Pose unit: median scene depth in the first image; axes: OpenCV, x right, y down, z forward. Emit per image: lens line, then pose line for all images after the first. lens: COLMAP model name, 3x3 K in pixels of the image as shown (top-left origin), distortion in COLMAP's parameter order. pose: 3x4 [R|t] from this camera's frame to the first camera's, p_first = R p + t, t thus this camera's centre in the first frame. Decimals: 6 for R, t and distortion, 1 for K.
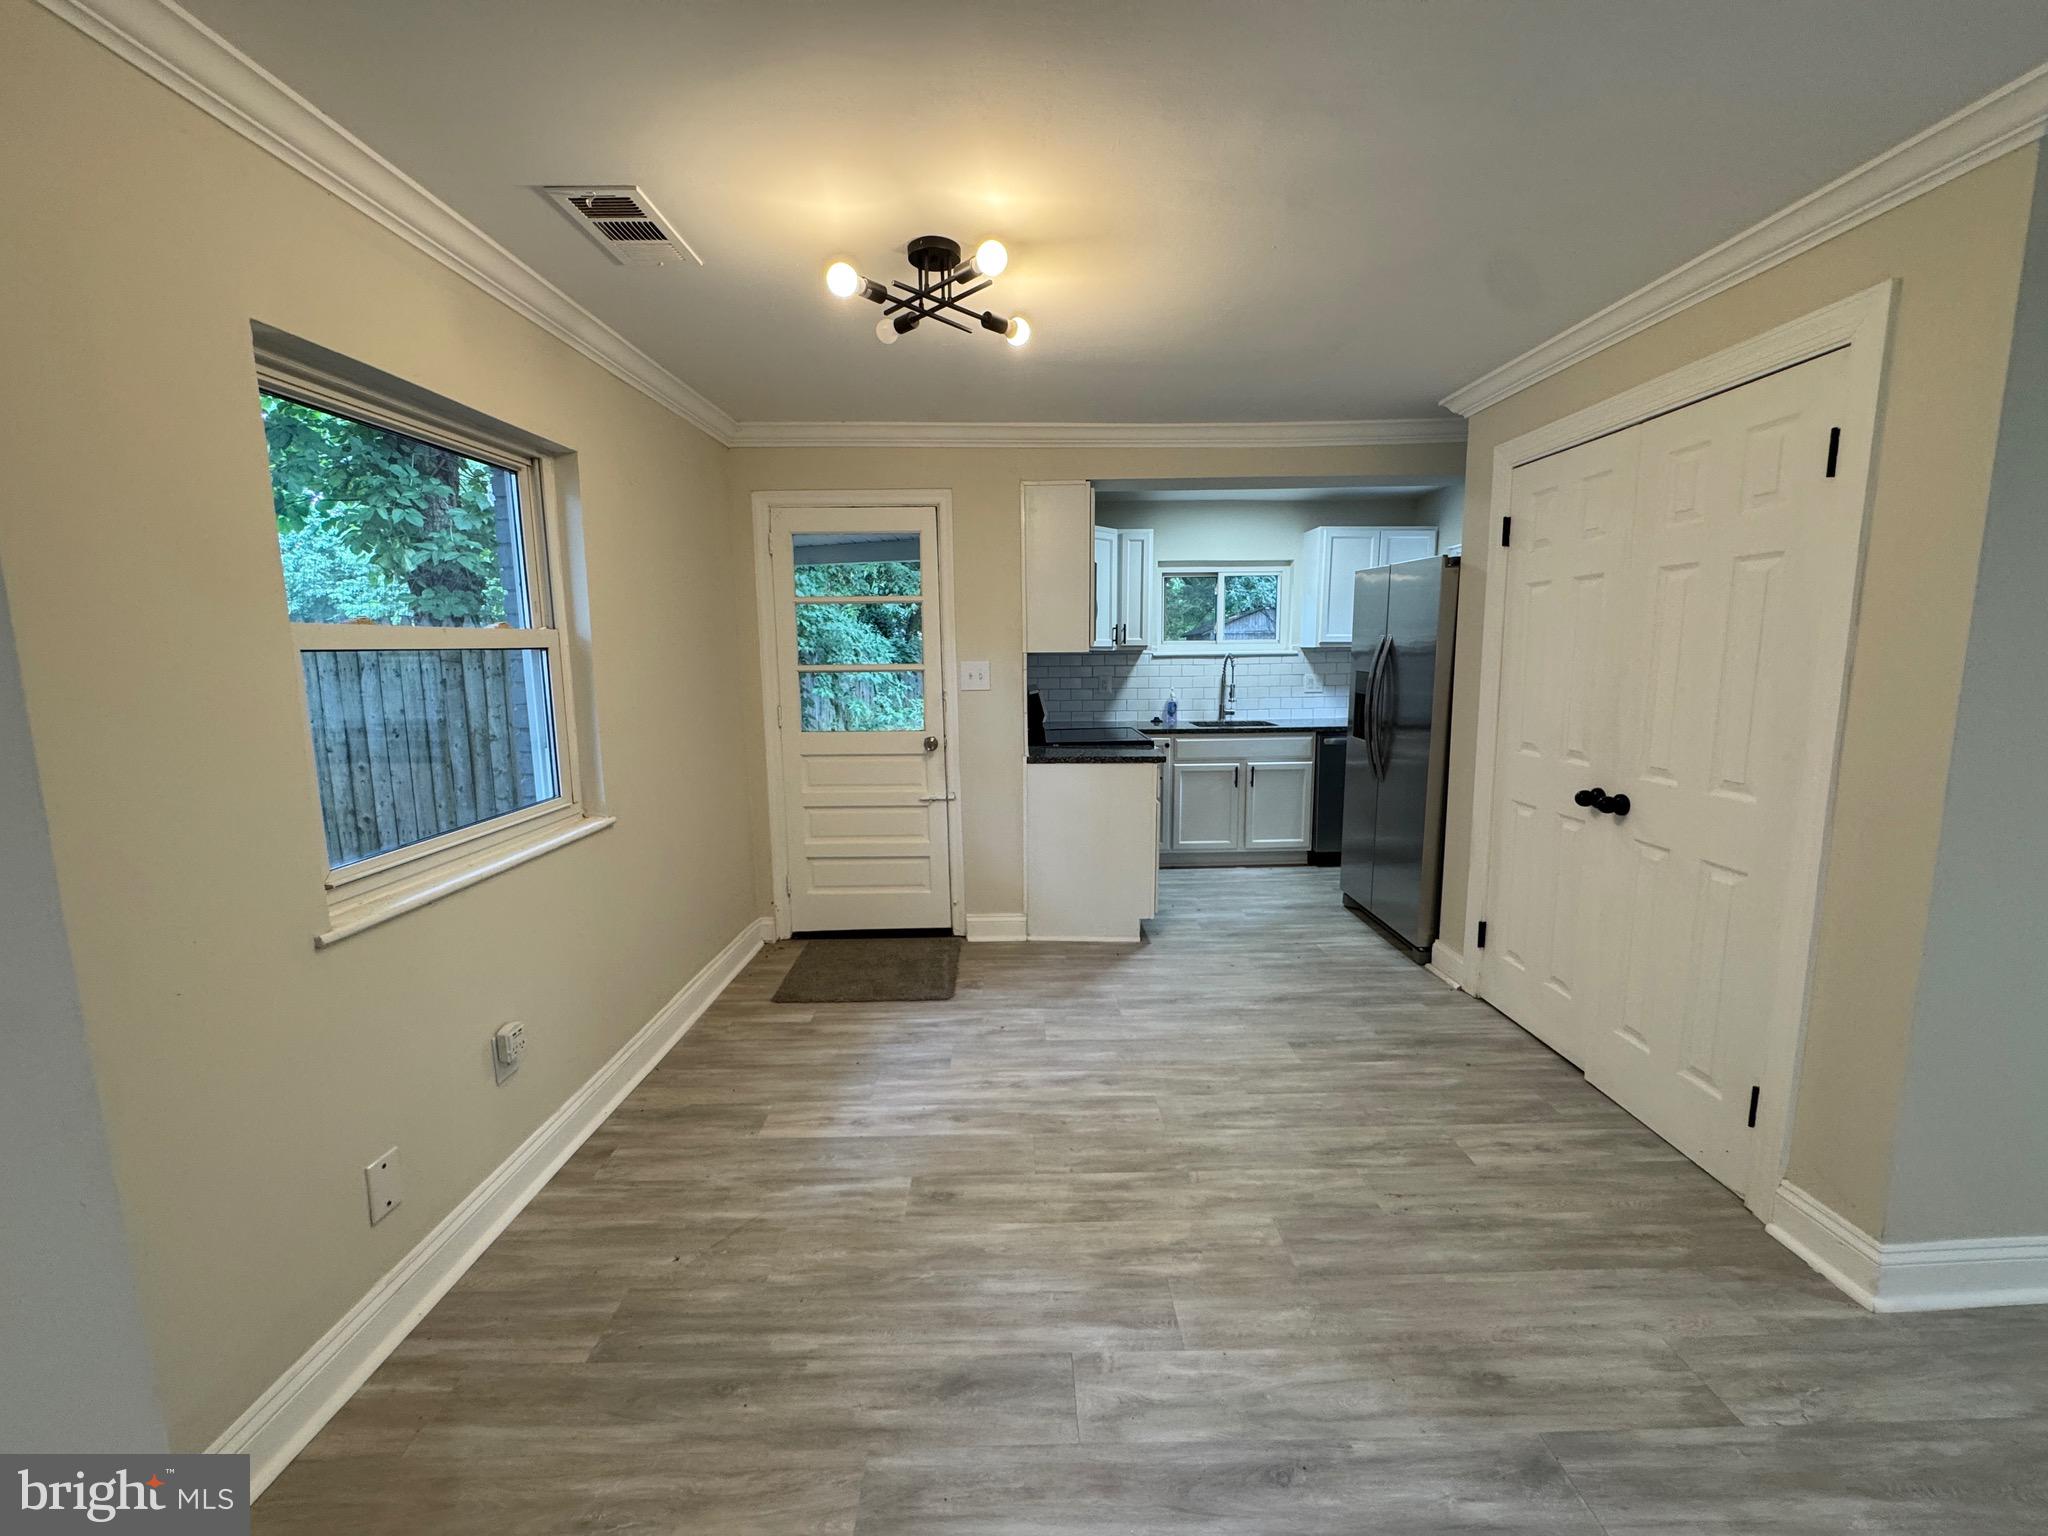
lens RADIAL K [[815.8, 0, 1017.9], [0, 815.8, 763.4], [0, 0, 1]] dist [0.000978, -0.004963]
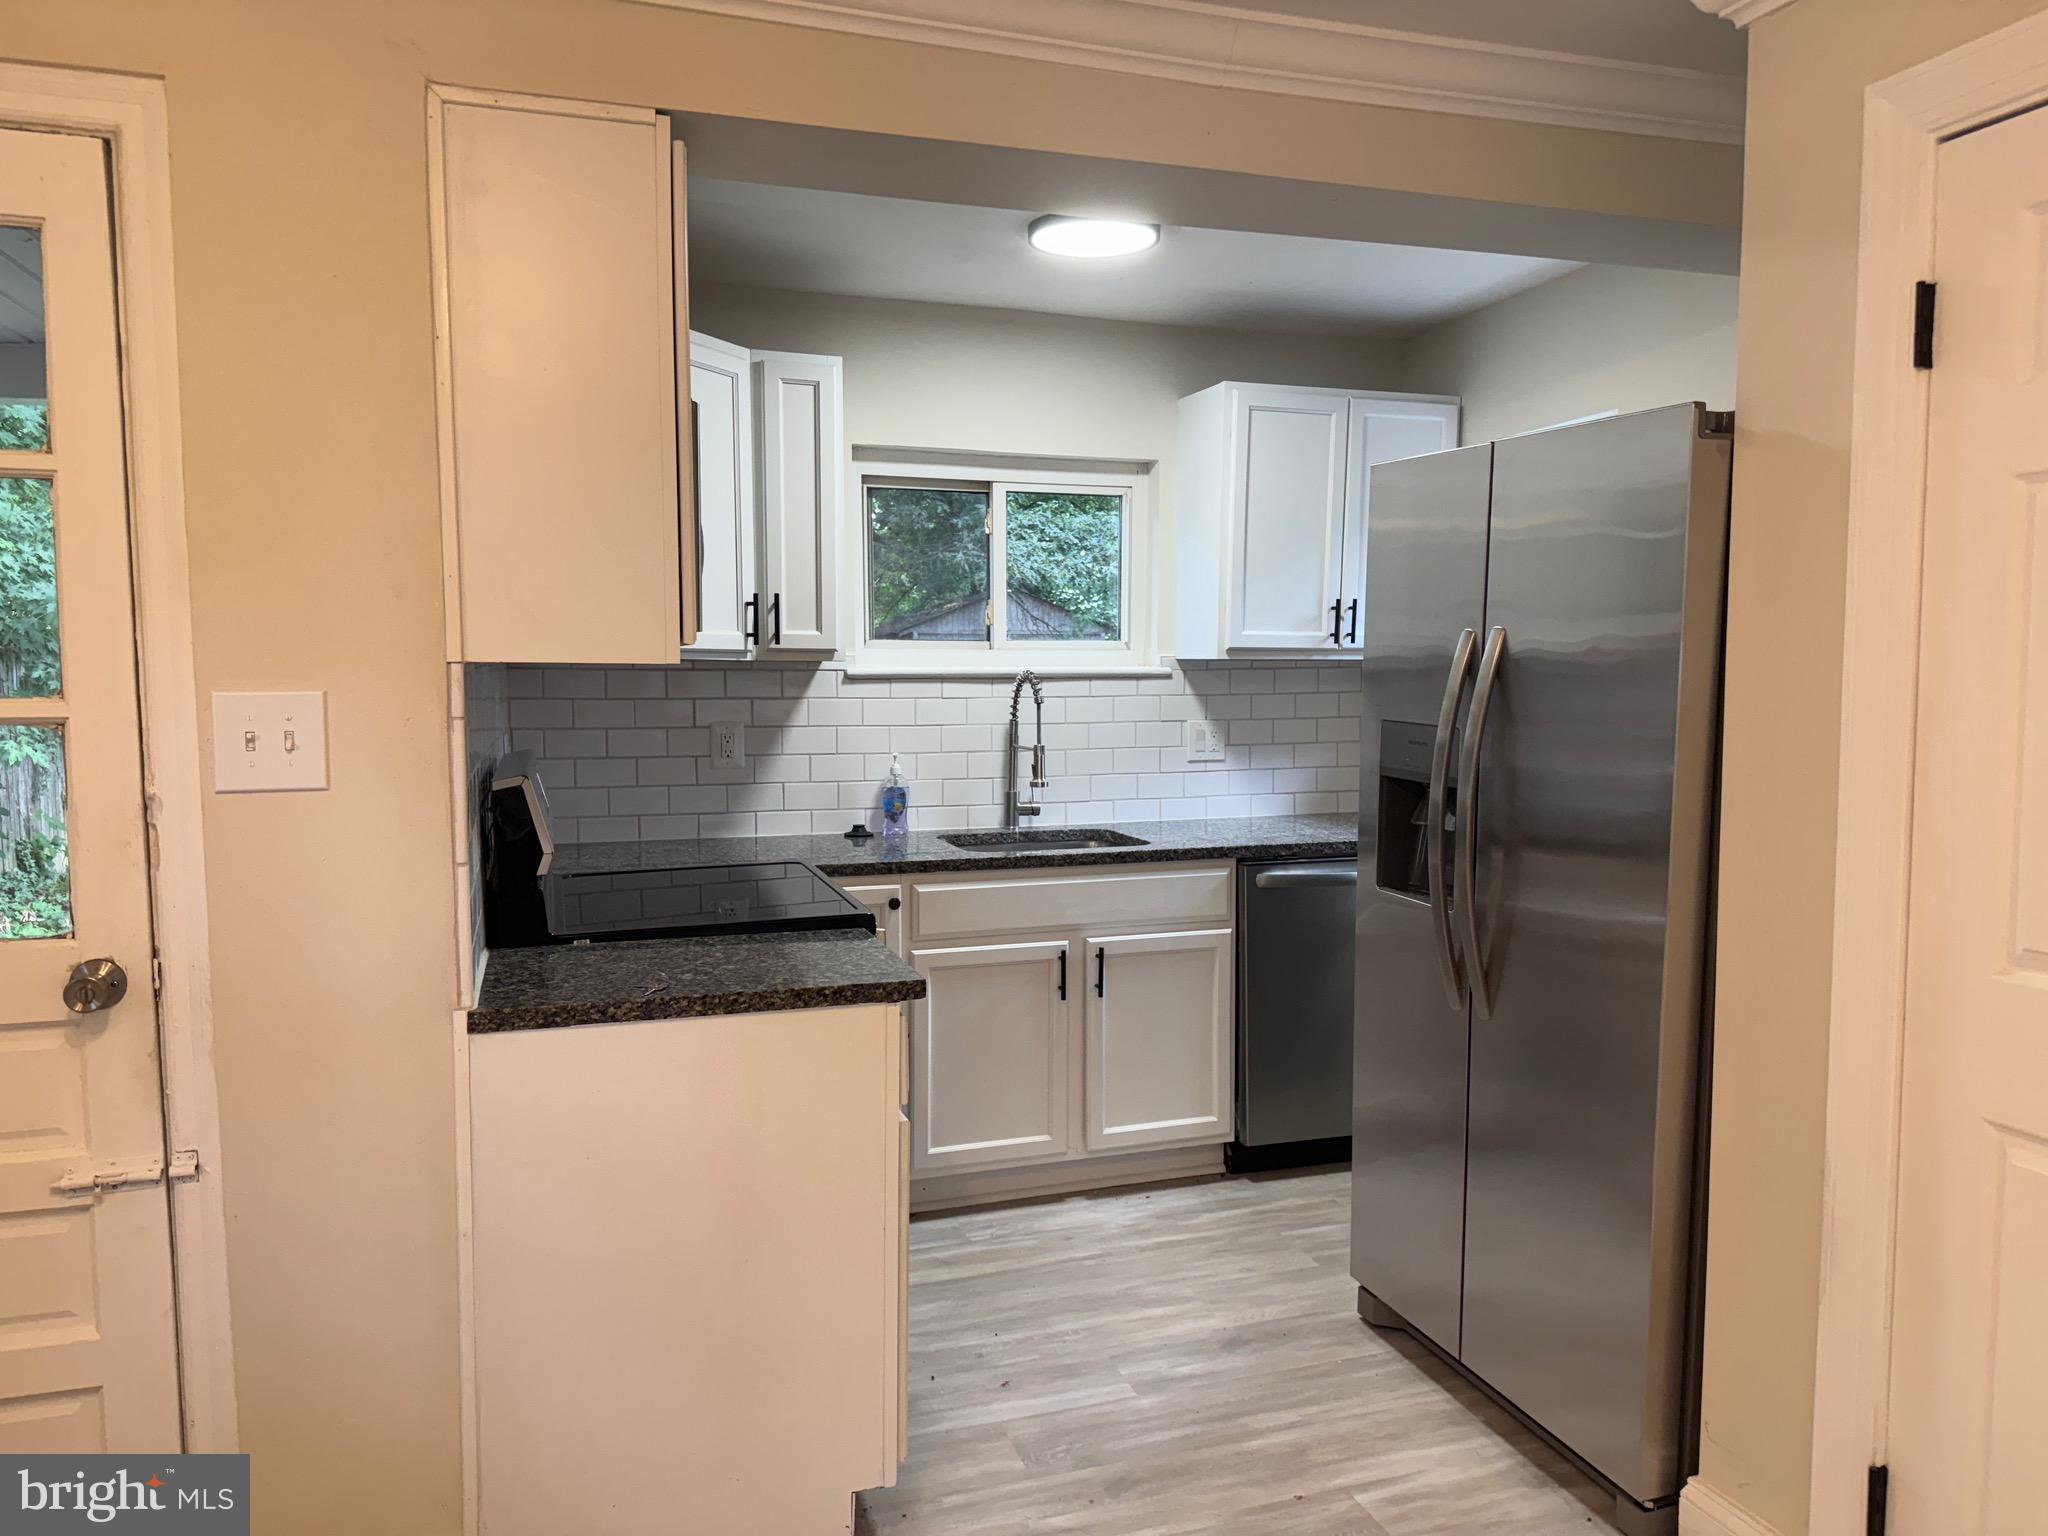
lens RADIAL K [[1428.9, 0, 1025.0], [0, 1428.9, 768.8], [0, 0, 1]] dist [0.118220, -0.161694]
pose [[0.950297, -0.011138, 0.311145, 0.035590], [0.030776, 0.997826, -0.058275, -0.052593], [-0.309820, 0.064954, 0.948574, 0.383898]]
